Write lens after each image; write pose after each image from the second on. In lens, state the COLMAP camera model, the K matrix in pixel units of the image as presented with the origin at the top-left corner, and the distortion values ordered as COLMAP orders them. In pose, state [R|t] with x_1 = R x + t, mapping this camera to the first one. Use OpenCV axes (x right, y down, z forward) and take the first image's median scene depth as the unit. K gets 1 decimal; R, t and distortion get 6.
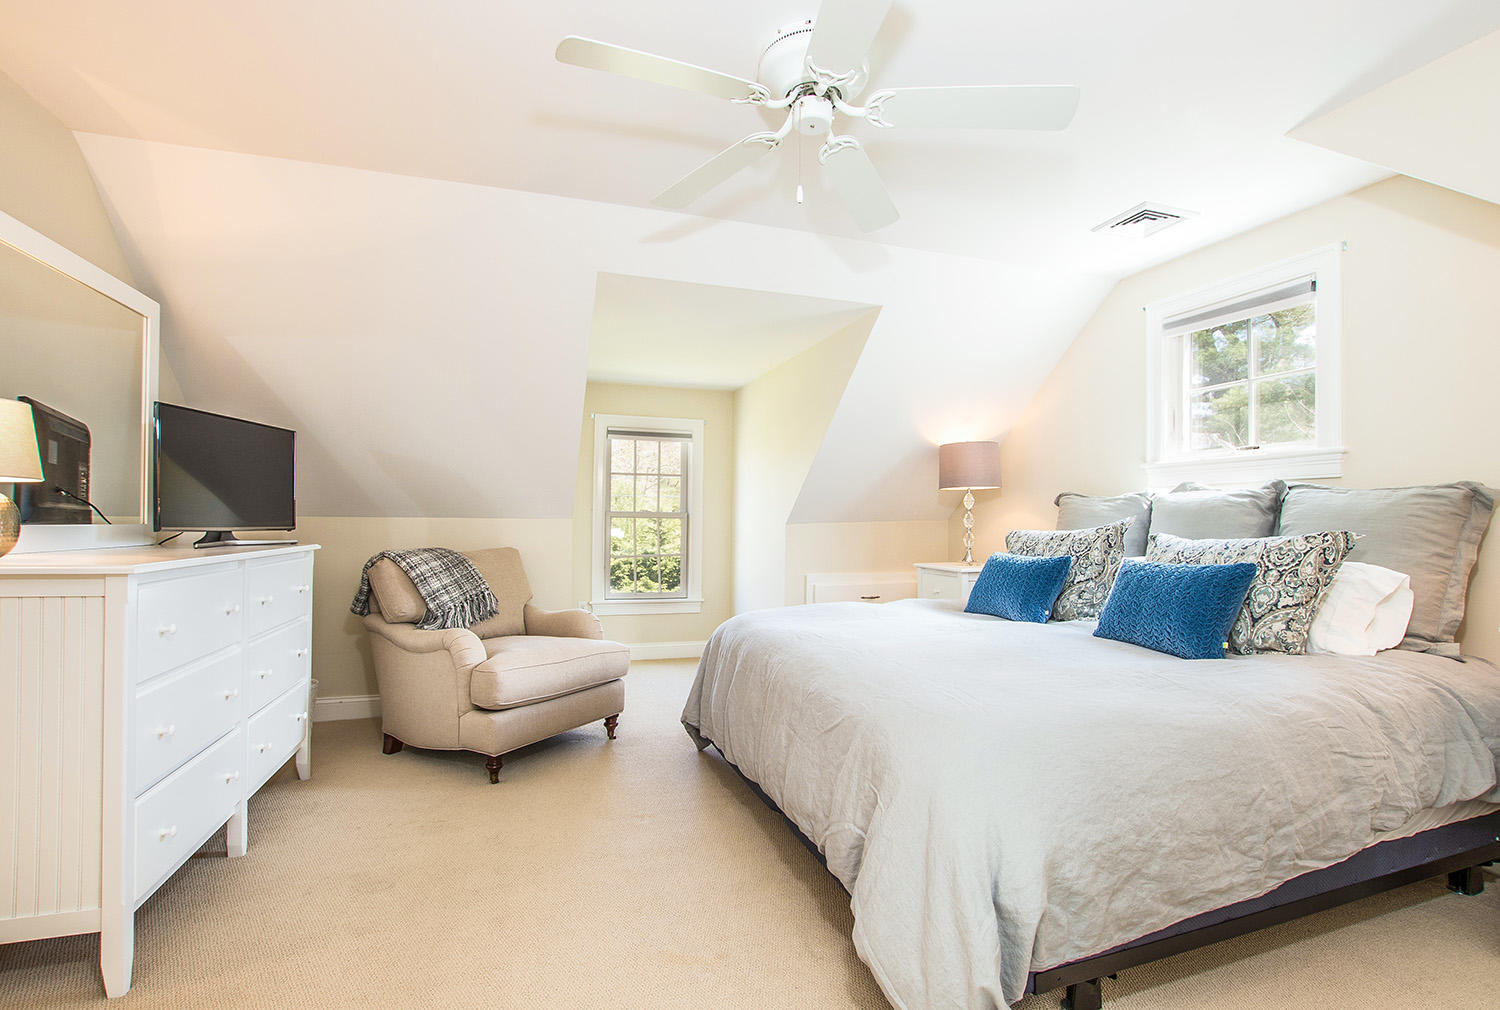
lens RADIAL K [[700.0, 0, 750.3], [0, 700.0, 507.2], [0, 0, 1]] dist [-0.032782, 0.005748]
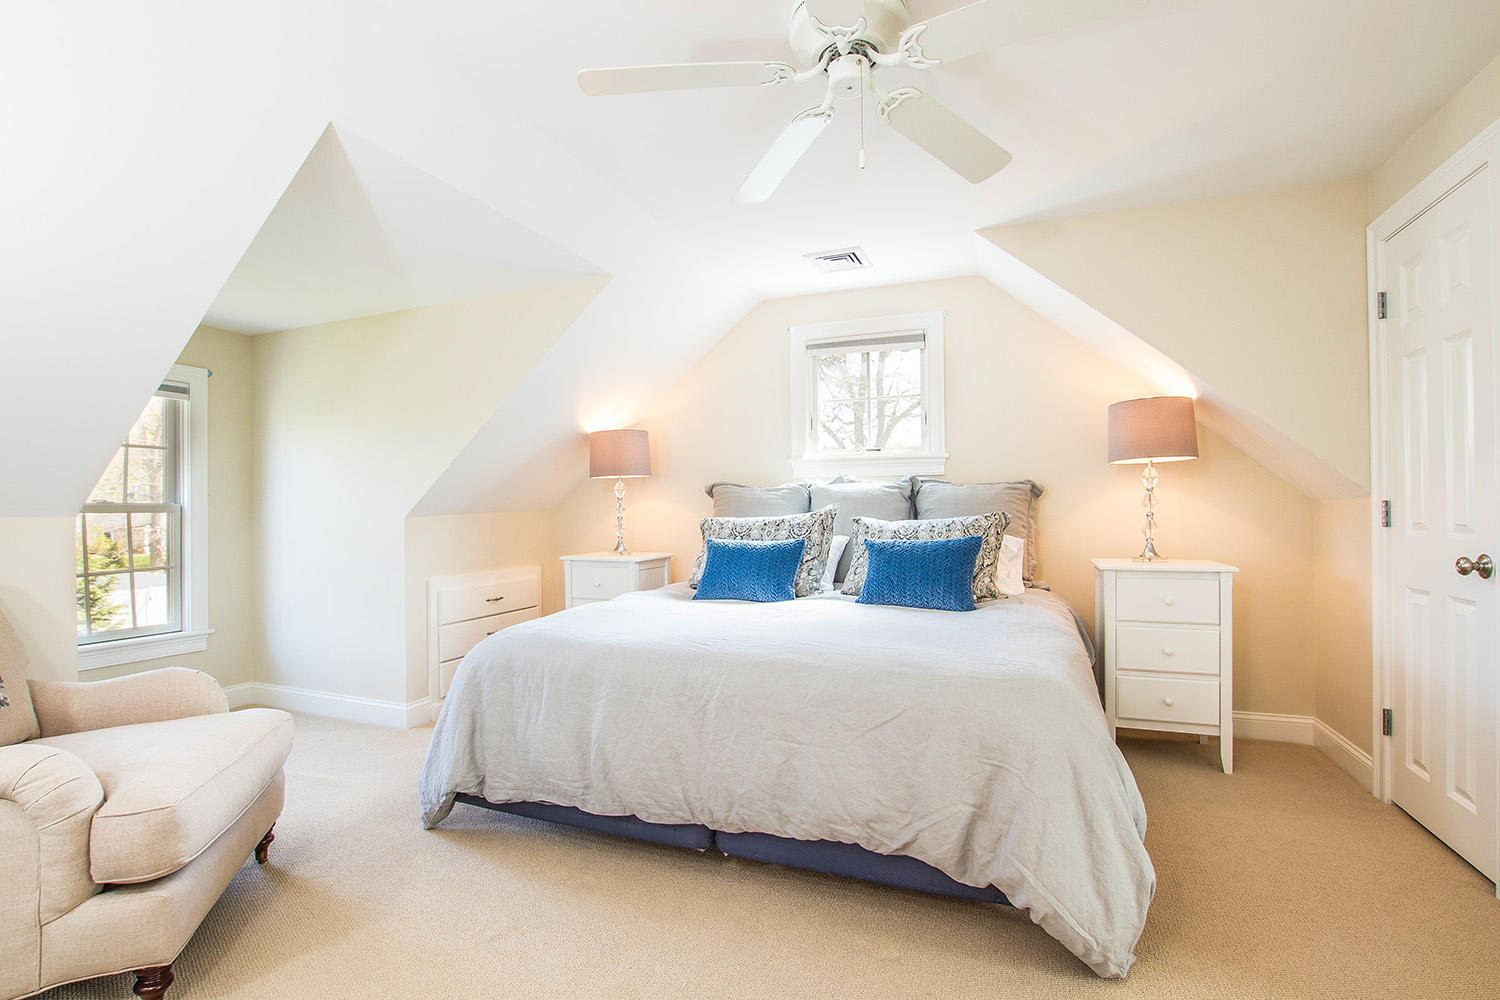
lens RADIAL K [[700.0, 0, 750.2], [0, 700.0, 500.1], [0, 0, 1]] dist [-0.032782, 0.005748]
pose [[0.652007, -0.003792, 0.758203, -0.462120], [0.000061, 0.999988, 0.004949, 0.001252], [-0.758213, -0.003181, 0.651999, 0.317574]]
